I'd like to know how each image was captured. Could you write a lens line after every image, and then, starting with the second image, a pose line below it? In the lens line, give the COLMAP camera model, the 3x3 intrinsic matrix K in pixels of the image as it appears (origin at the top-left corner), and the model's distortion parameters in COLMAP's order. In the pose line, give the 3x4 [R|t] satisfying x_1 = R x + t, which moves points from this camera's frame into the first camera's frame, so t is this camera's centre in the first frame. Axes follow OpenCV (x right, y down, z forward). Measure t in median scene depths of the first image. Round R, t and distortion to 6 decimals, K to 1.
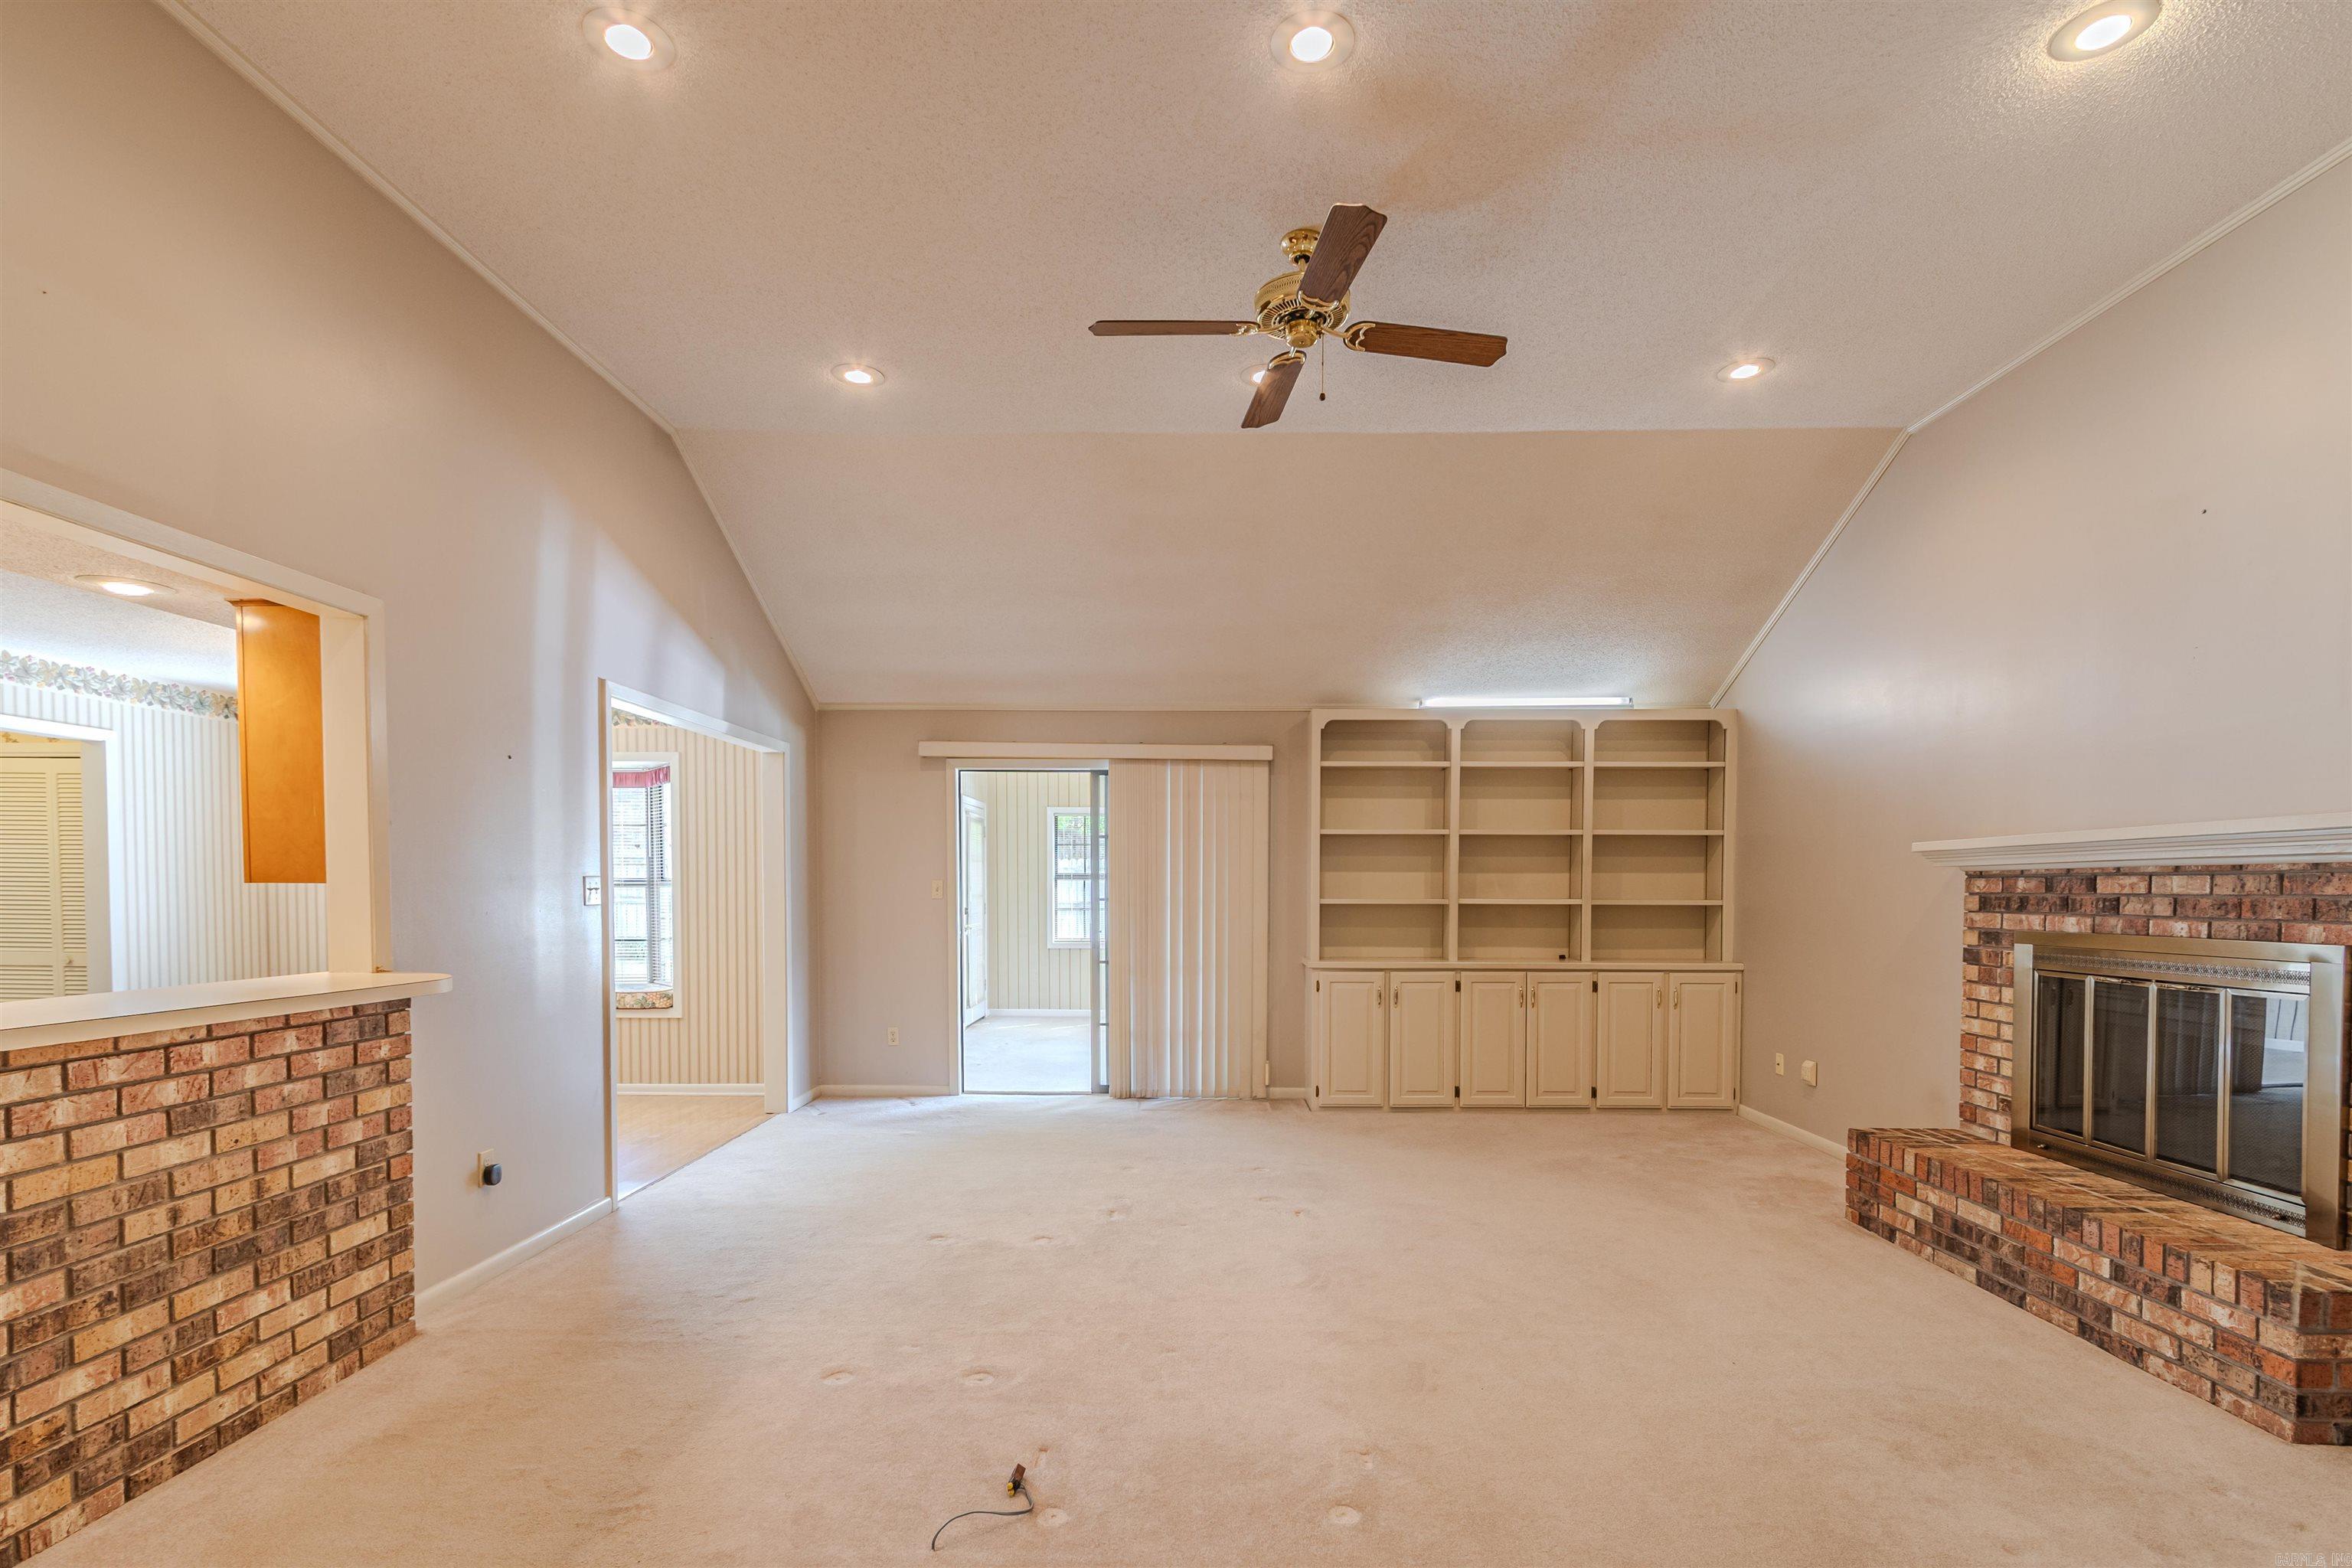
lens RADIAL K [[1117.2, 0, 1179.4], [0, 1117.2, 929.5], [0, 0, 1]] dist [0.008145, -0.001178]
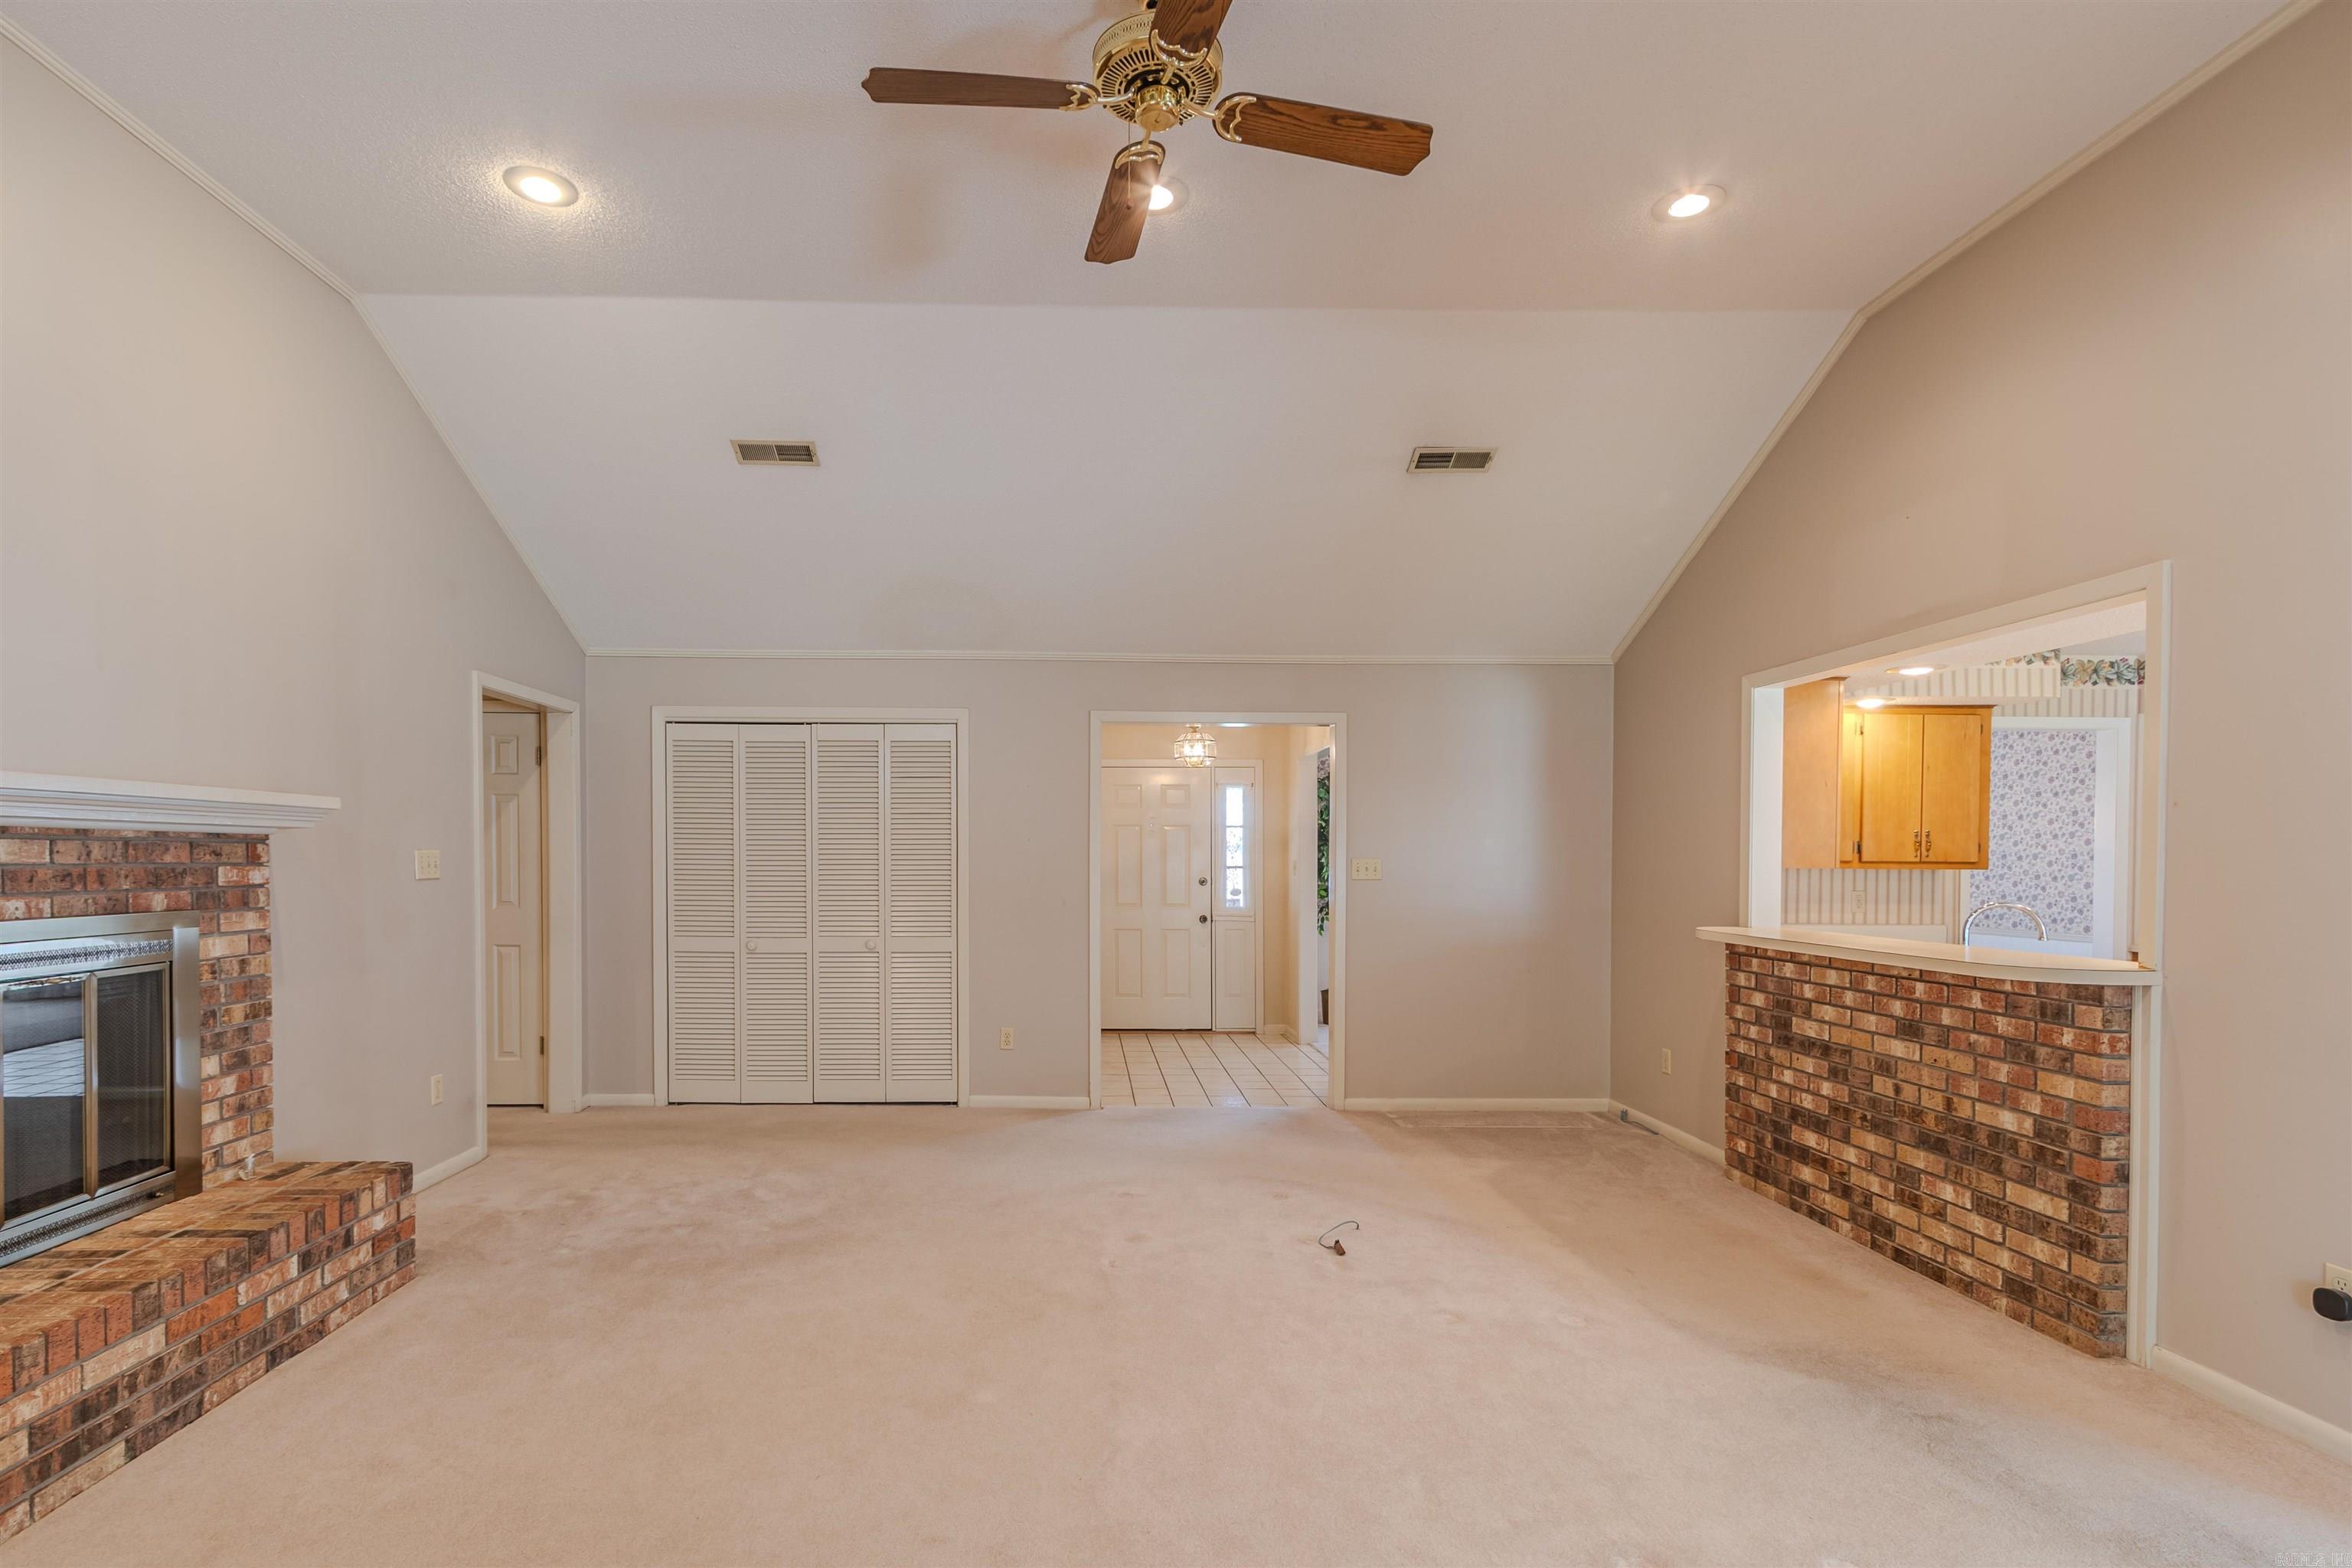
lens RADIAL K [[1119.4, 0, 1091.2], [0, 1119.4, 875.0], [0, 0, 1]] dist [0.006193, 0.001094]
pose [[-0.999373, -0.008781, -0.034292, 0.181900], [-0.010527, 0.998639, 0.051081, -0.074159], [0.033797, 0.051409, -0.998106, 1.804559]]
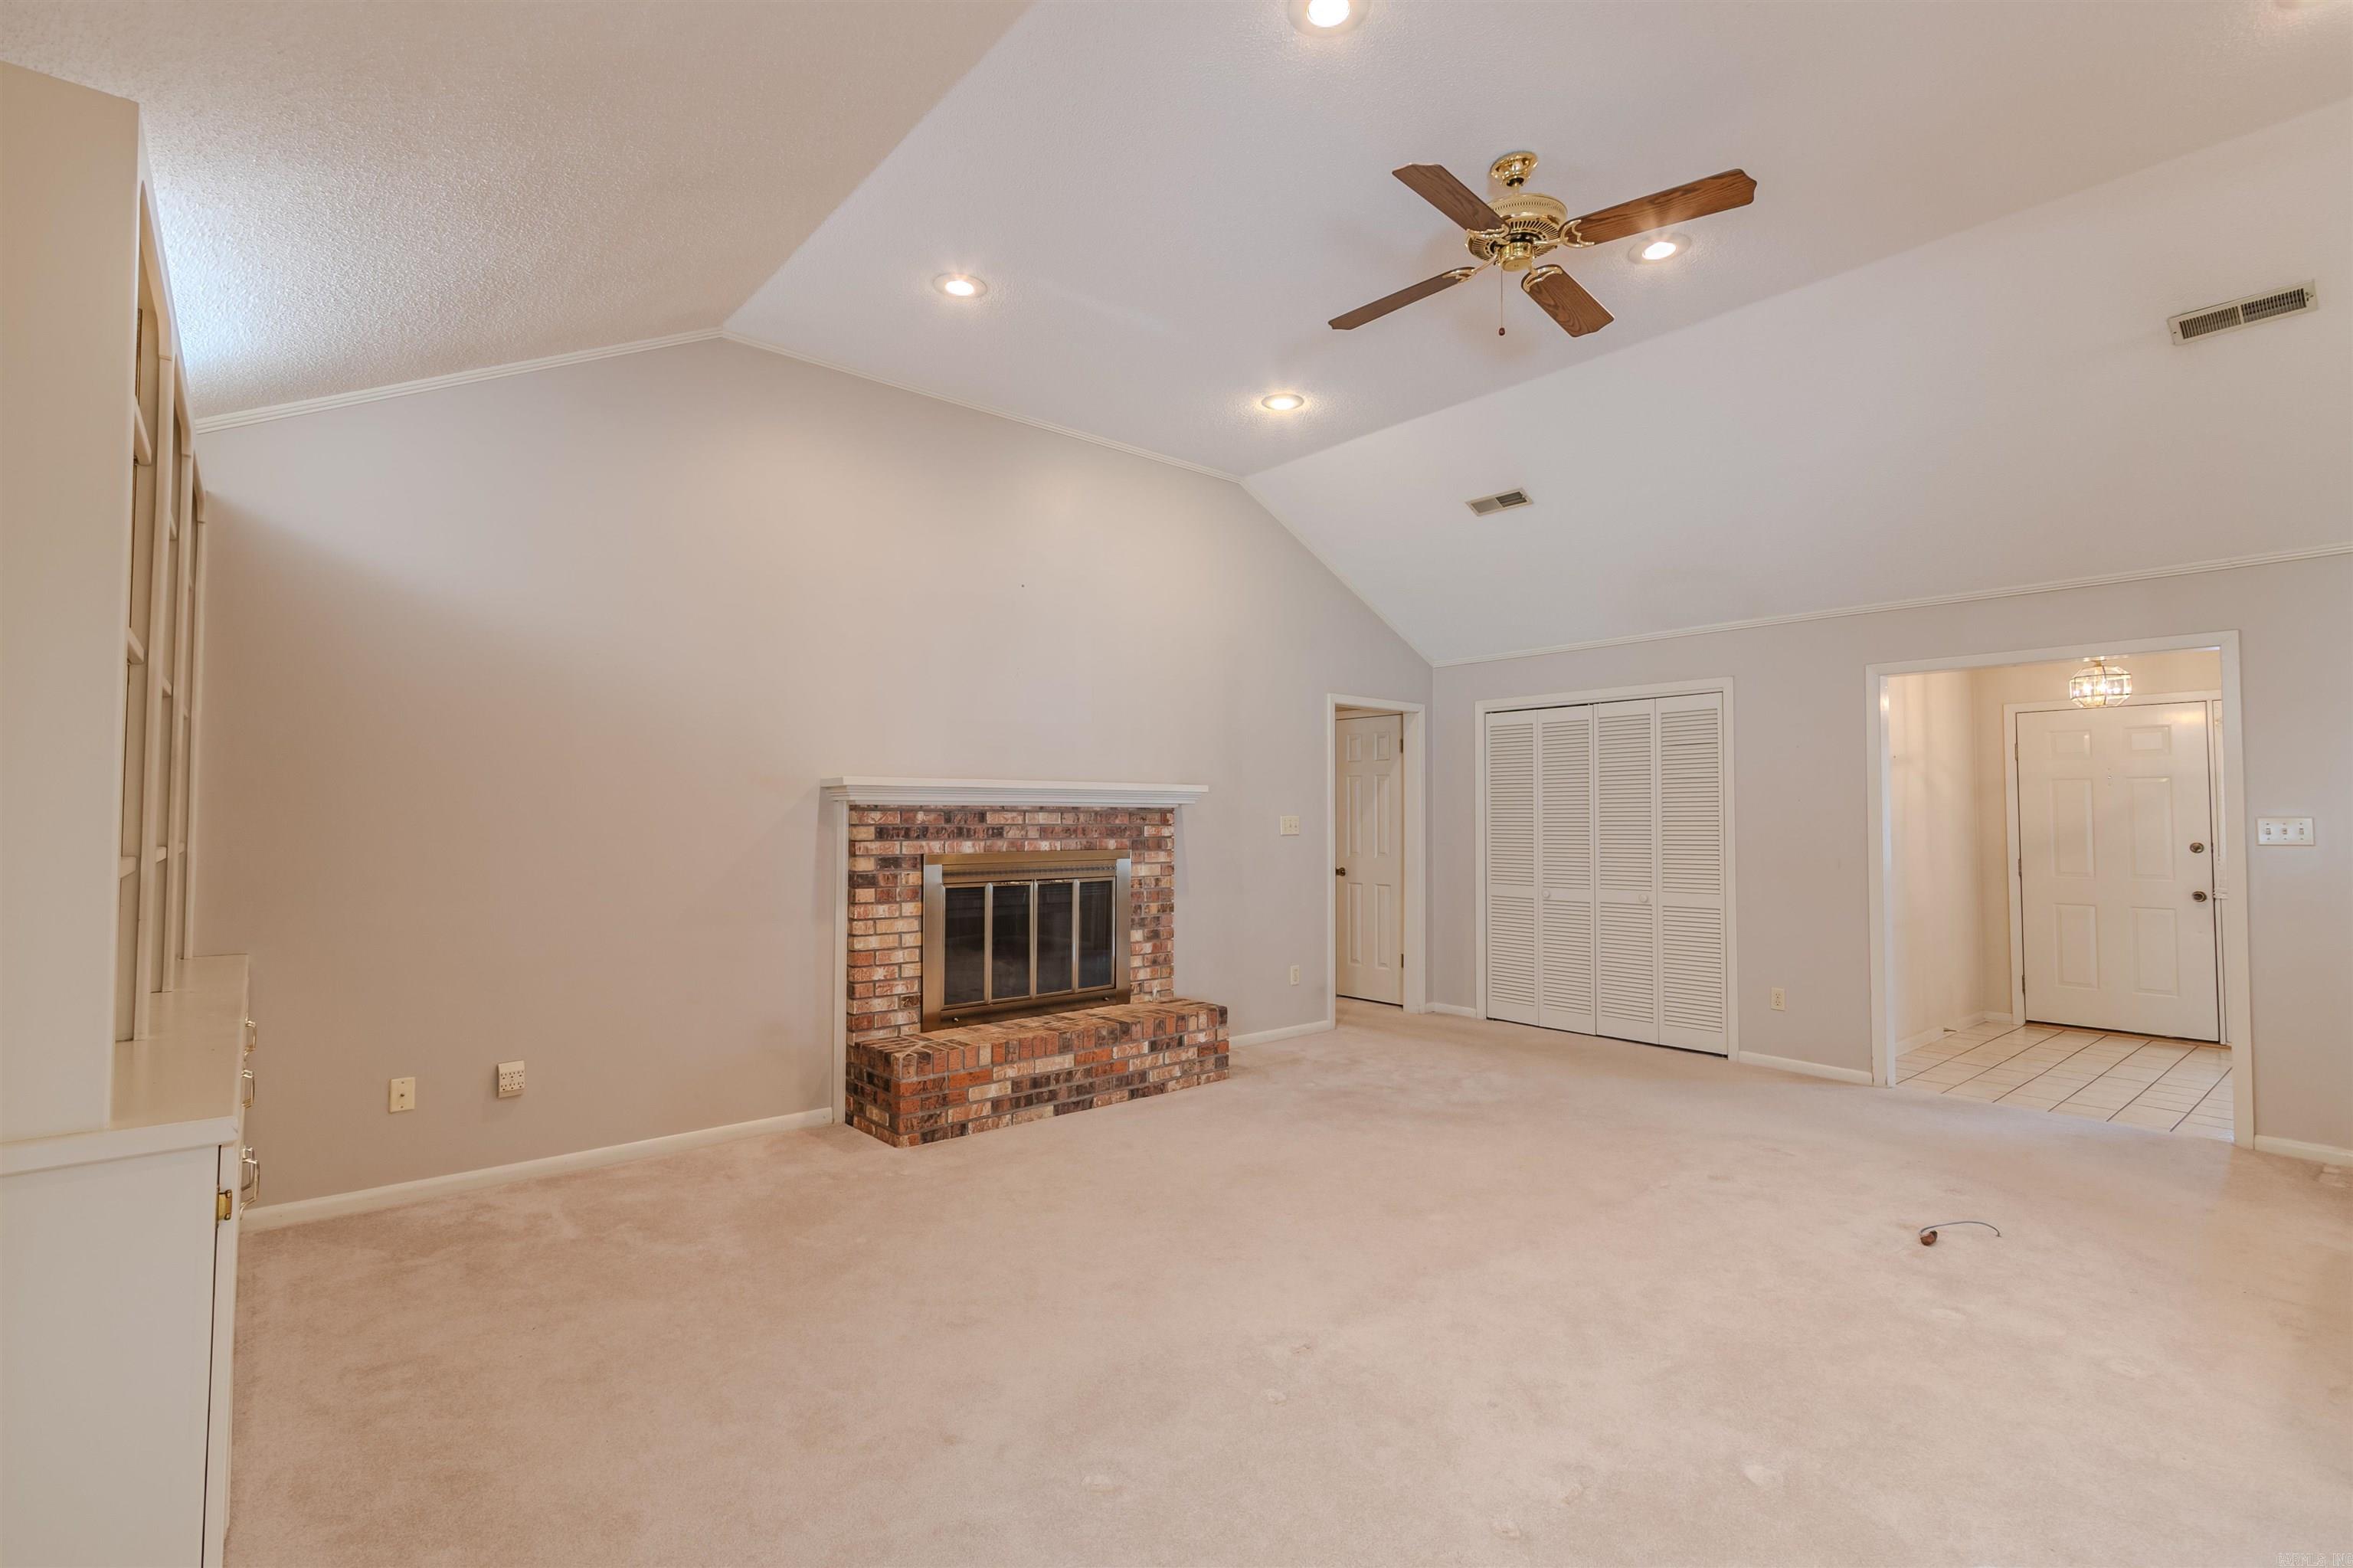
lens RADIAL K [[1078.2, 0, 1173.6], [0, 1078.2, 793.2], [0, 0, 1]] dist [0.005731, -0.000073]
pose [[-0.665132, 0.014183, 0.746591, -0.383550], [0.021890, 0.999760, 0.000510, -0.072980], [-0.746405, 0.016682, -0.665283, 1.892412]]
